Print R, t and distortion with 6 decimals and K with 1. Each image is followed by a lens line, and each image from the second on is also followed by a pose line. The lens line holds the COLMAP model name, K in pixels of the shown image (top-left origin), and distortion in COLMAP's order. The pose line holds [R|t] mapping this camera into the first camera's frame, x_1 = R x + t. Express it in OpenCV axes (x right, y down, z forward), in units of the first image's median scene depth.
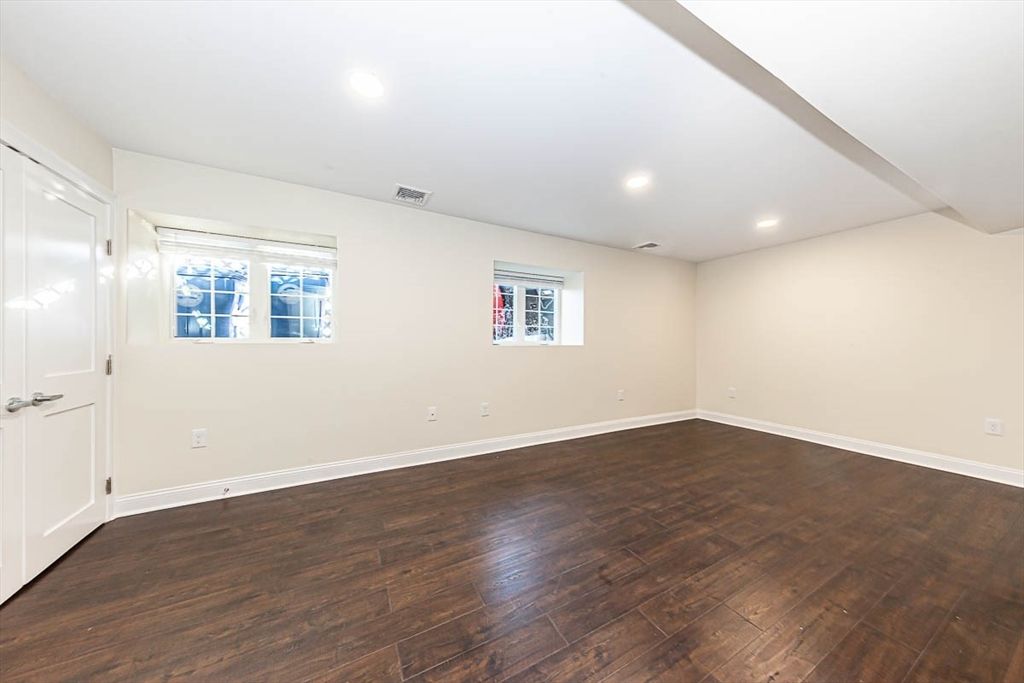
lens RADIAL K [[311.6, 0, 512.0], [0, 311.6, 341.5], [0, 0, 1]] dist [0.005855, -0.000055]
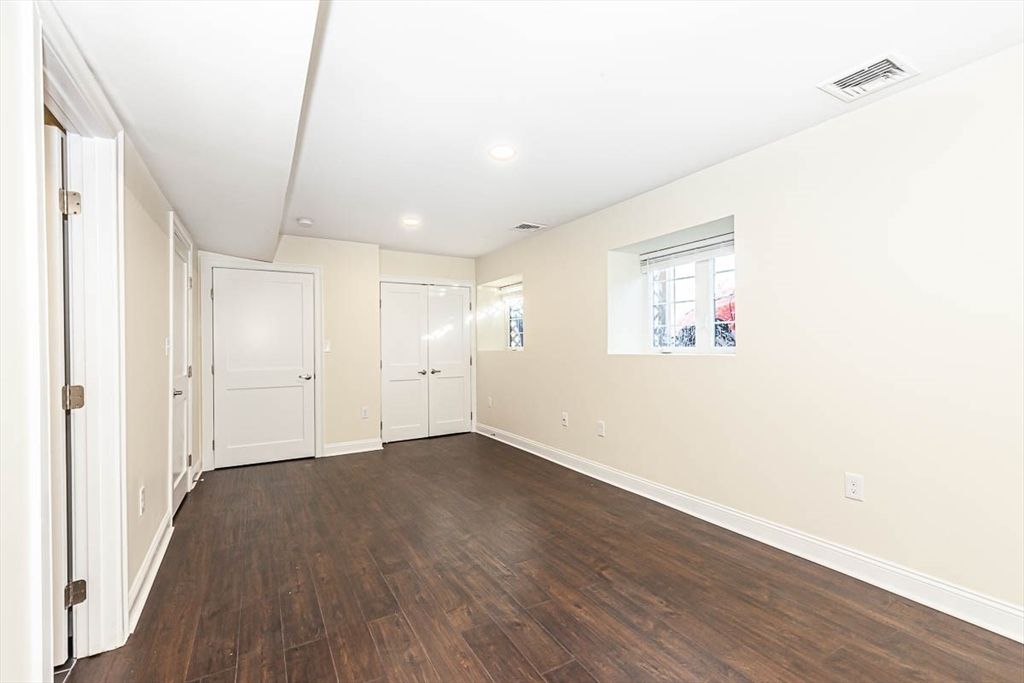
lens RADIAL K [[400.1, 0, 496.1], [0, 400.1, 345.2], [0, 0, 1]] dist [0.010091, 0.000042]
pose [[0.080024, -0.007287, -0.996766, 1.473124], [0.011997, 0.999908, -0.006347, -0.011045], [0.996721, -0.011450, 0.080104, 0.935414]]
